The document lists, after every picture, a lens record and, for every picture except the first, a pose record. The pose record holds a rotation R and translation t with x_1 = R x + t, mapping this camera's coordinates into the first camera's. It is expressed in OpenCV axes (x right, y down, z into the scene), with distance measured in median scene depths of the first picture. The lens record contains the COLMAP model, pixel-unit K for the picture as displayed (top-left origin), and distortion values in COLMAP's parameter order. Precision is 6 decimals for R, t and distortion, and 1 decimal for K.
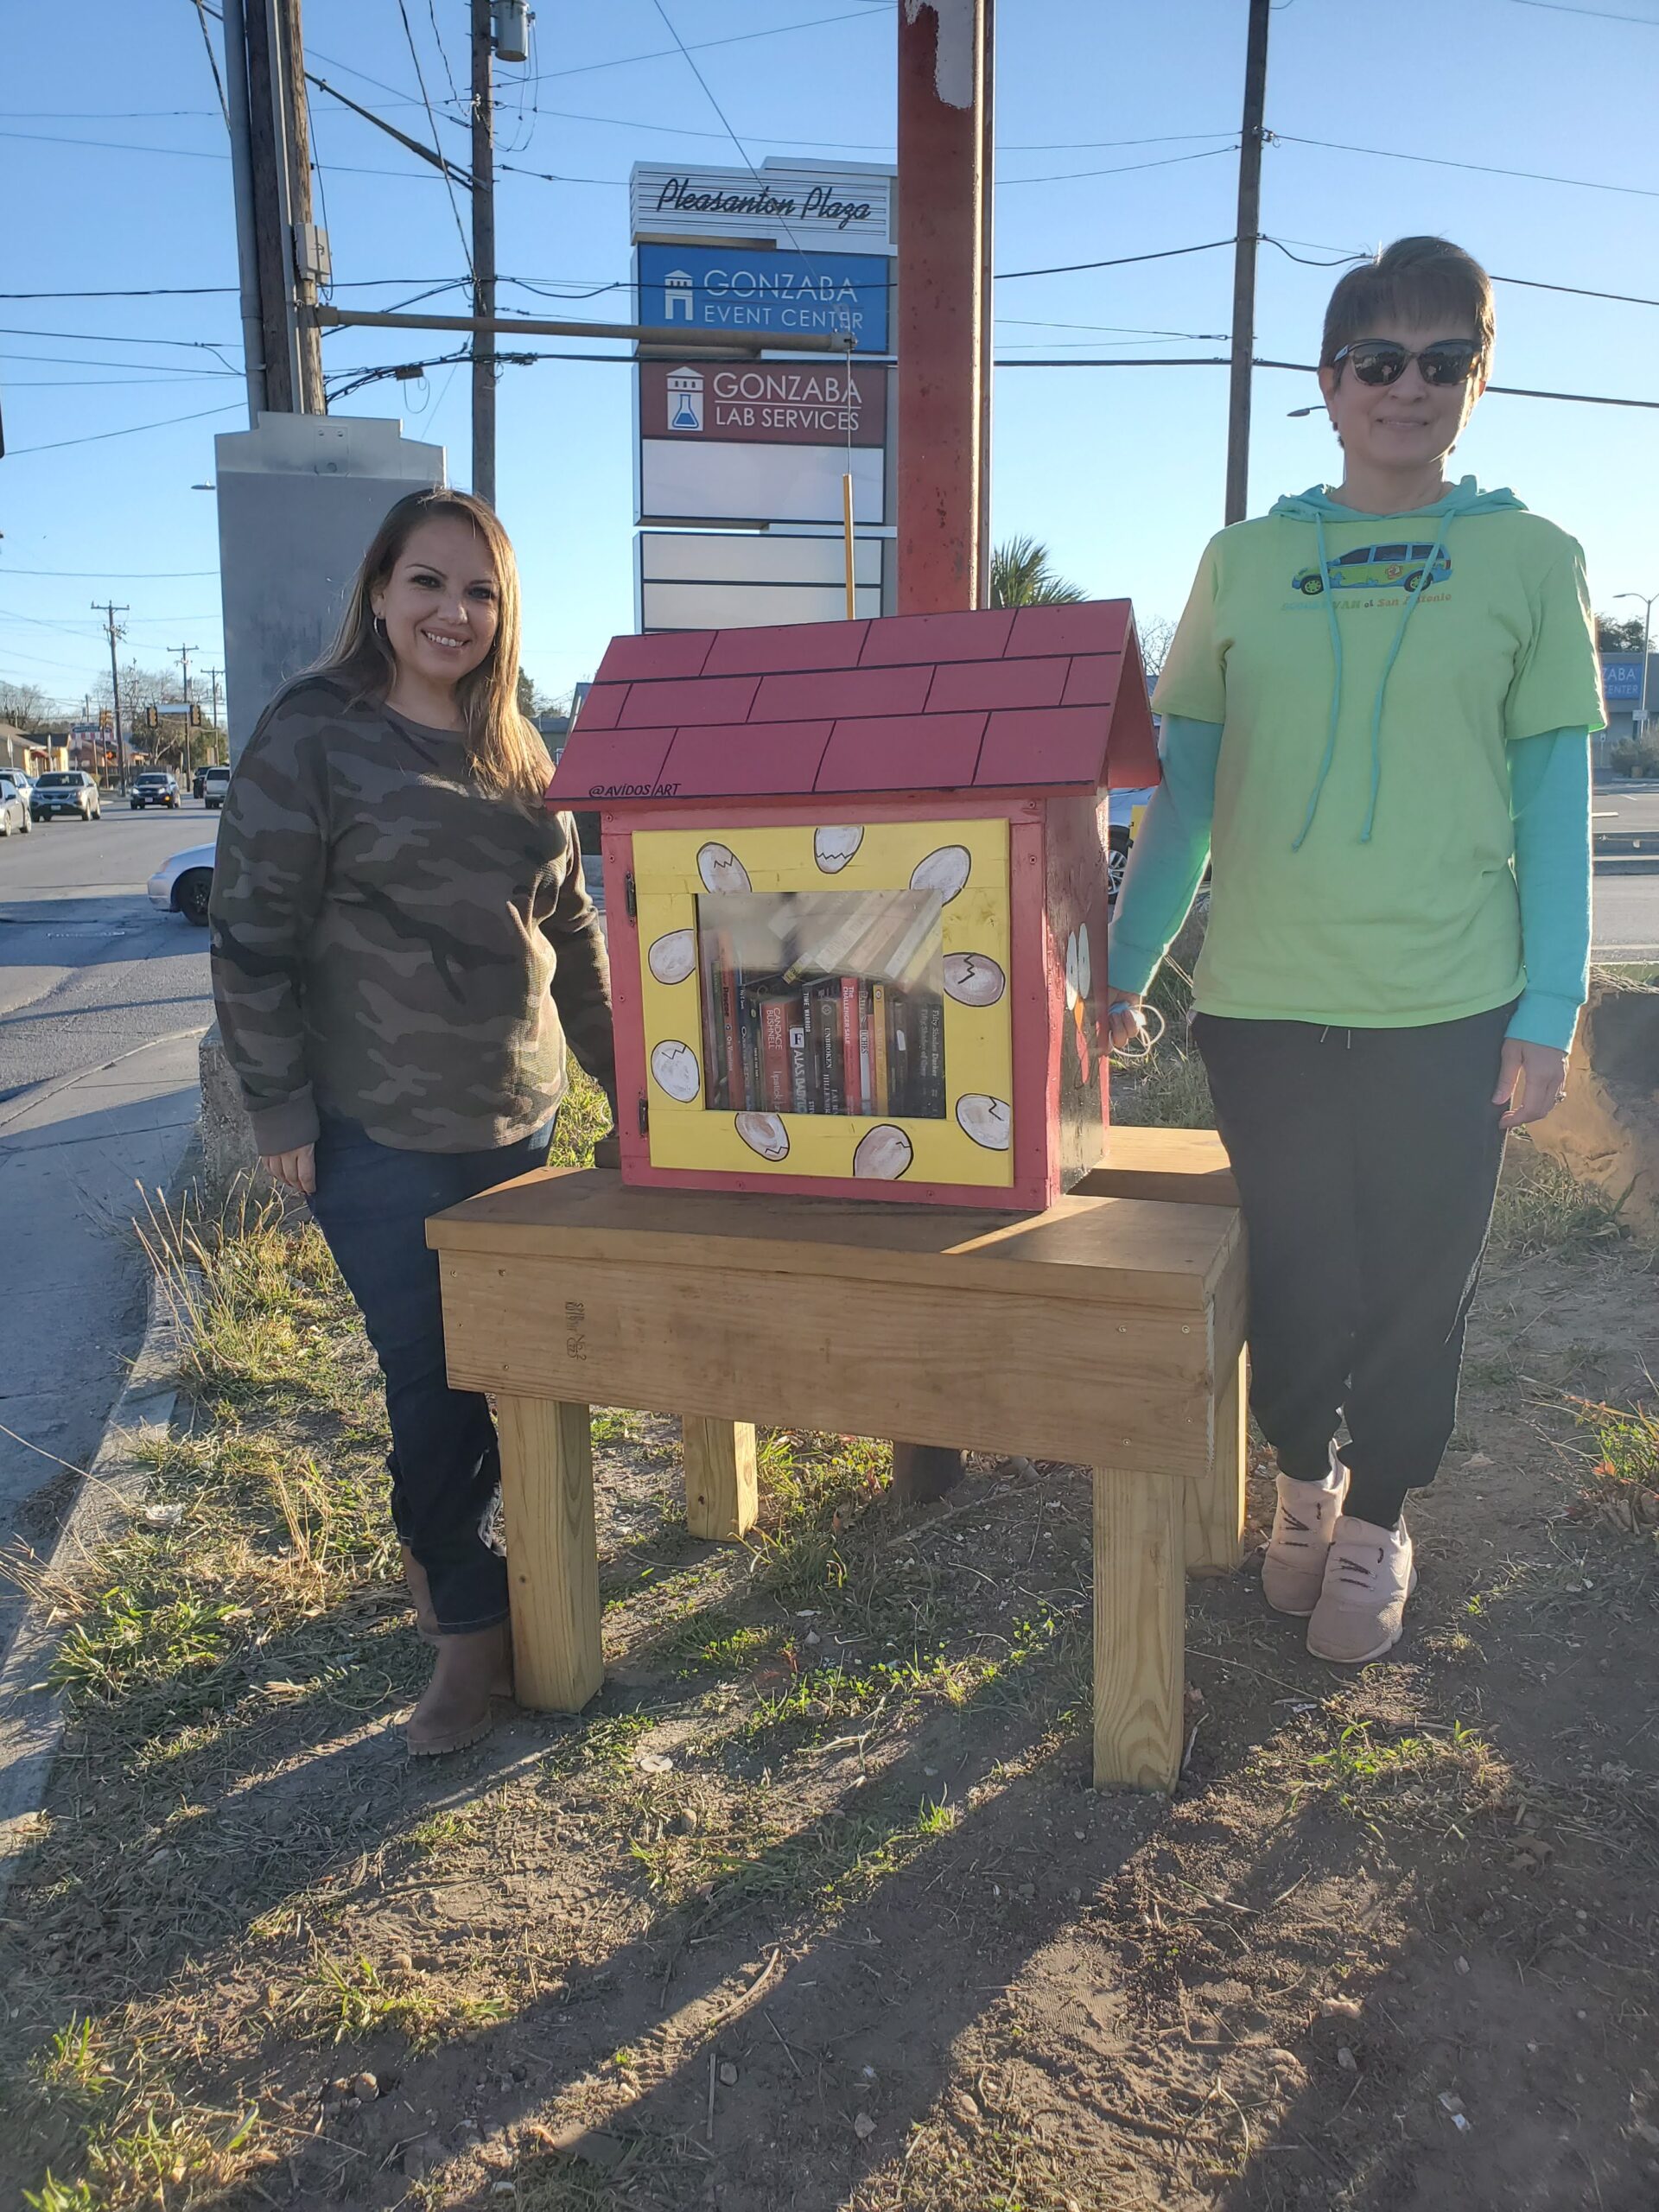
lens RADIAL K [[1724.1, 0, 809.1], [0, 1724.1, 1070.1], [0, 0, 1]] dist [0.008412, 0.005739]
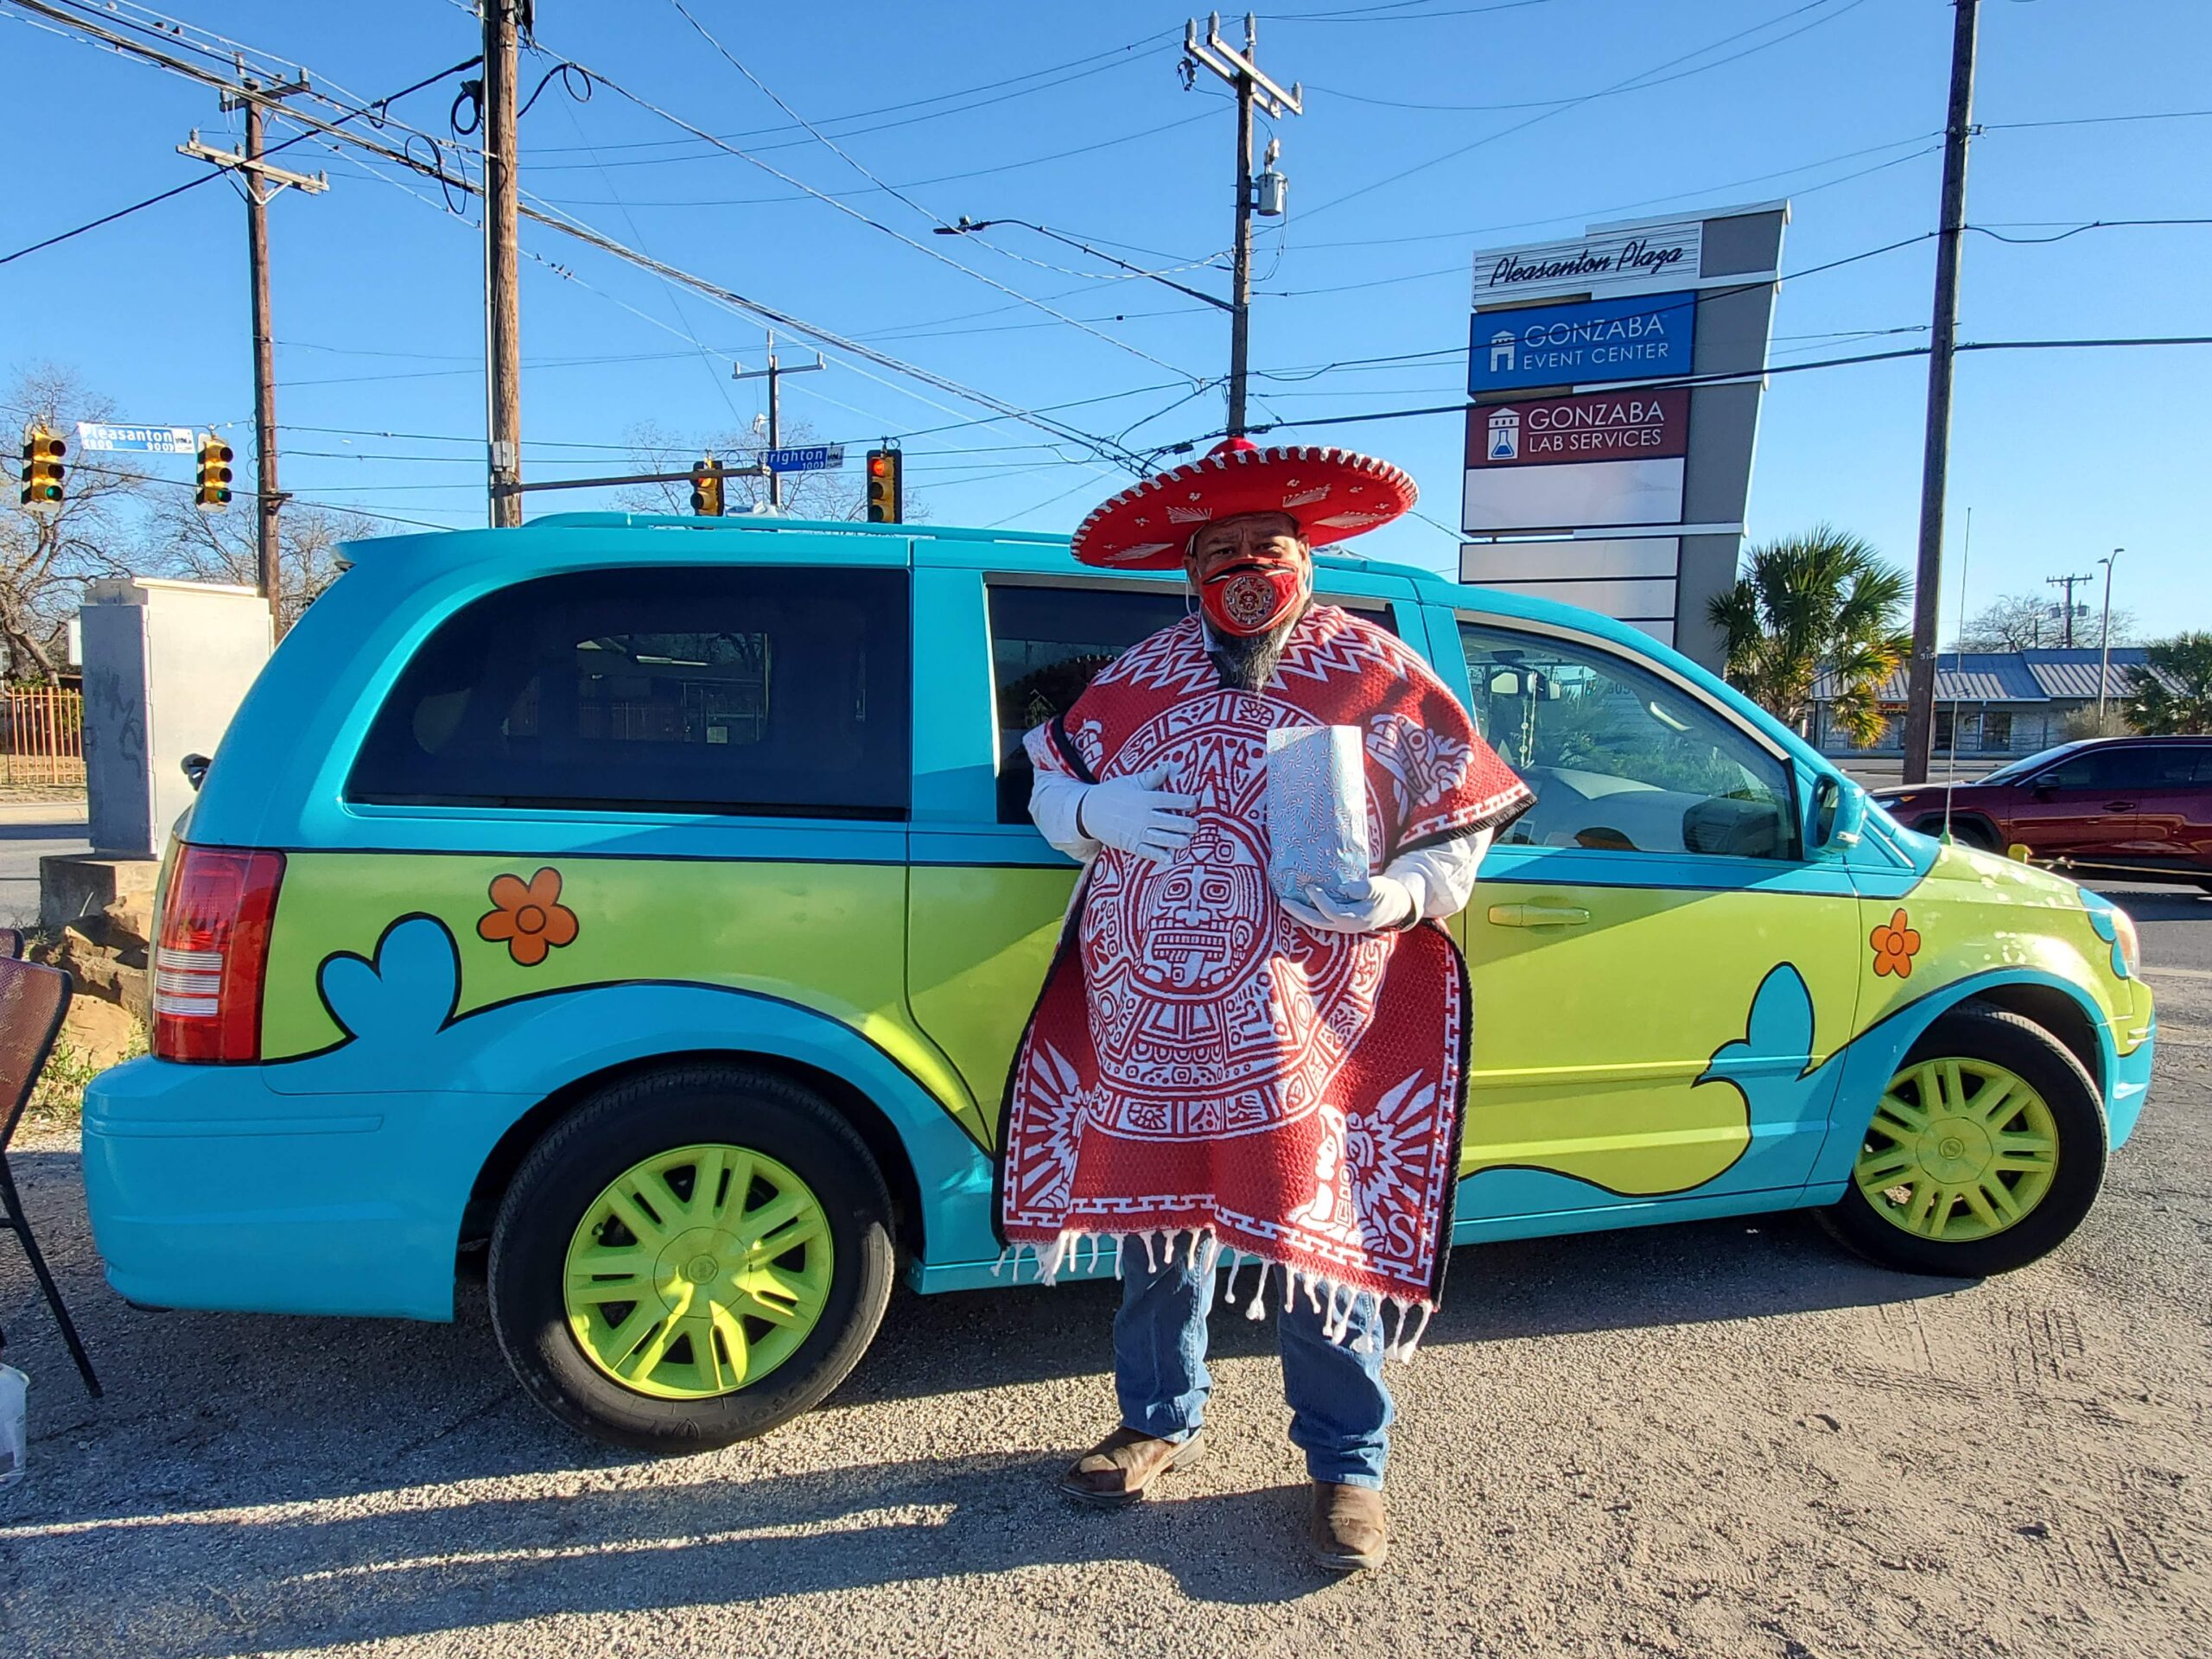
lens RADIAL K [[1453.5, 0, 1103.5], [0, 1453.5, 848.7], [0, 0, 1]] dist [0.006438, 0.001500]
pose [[0.788153, 0.071910, -0.611264, 3.261721], [-0.125796, 0.991007, -0.045615, -0.200434], [0.602486, 0.112846, 0.790111, 0.608961]]
